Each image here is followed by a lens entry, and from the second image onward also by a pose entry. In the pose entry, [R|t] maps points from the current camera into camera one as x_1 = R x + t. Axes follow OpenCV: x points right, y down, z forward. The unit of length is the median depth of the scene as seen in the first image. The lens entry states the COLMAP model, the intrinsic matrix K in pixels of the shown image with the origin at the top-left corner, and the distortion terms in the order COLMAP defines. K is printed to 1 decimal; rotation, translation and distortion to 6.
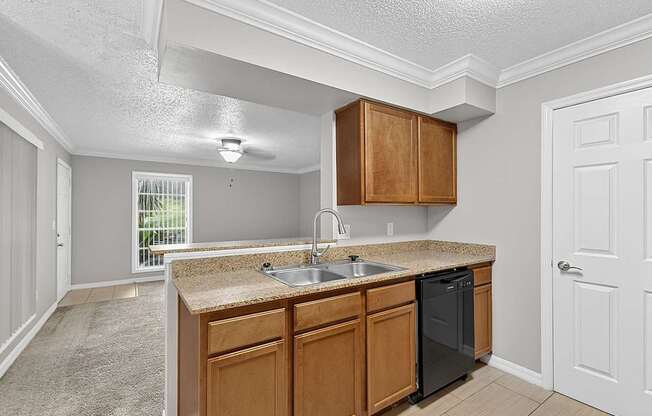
lens RADIAL K [[285.4, 0, 317.5], [0, 285.4, 214.7], [0, 0, 1]] dist [0.023641, -0.000146]
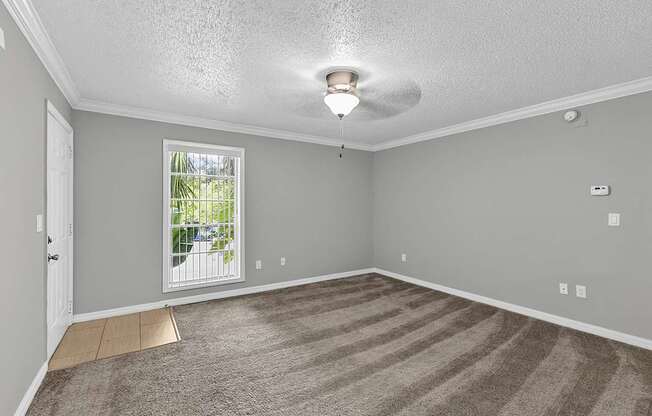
lens RADIAL K [[285.2, 0, 321.7], [0, 285.2, 206.7], [0, 0, 1]] dist [0.000578, -0.000016]
pose [[0.999990, 0.002148, 0.003881, -0.376958], [-0.002177, 0.999969, 0.007560, -0.001154], [-0.003865, -0.007569, 0.999964, 0.458524]]
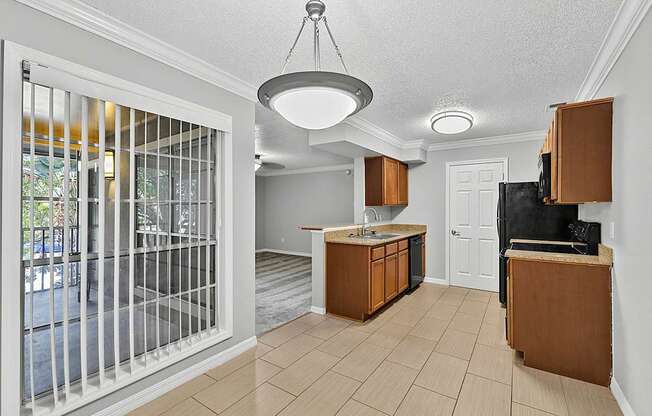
lens RADIAL K [[285.2, 0, 321.7], [0, 285.2, 206.7], [0, 0, 1]] dist [0.000578, -0.000016]
pose [[0.930379, 0.003830, 0.366579, -0.529166], [-0.001548, 0.999978, -0.006519, -0.007207], [-0.366596, 0.005498, 0.930364, -0.404432]]
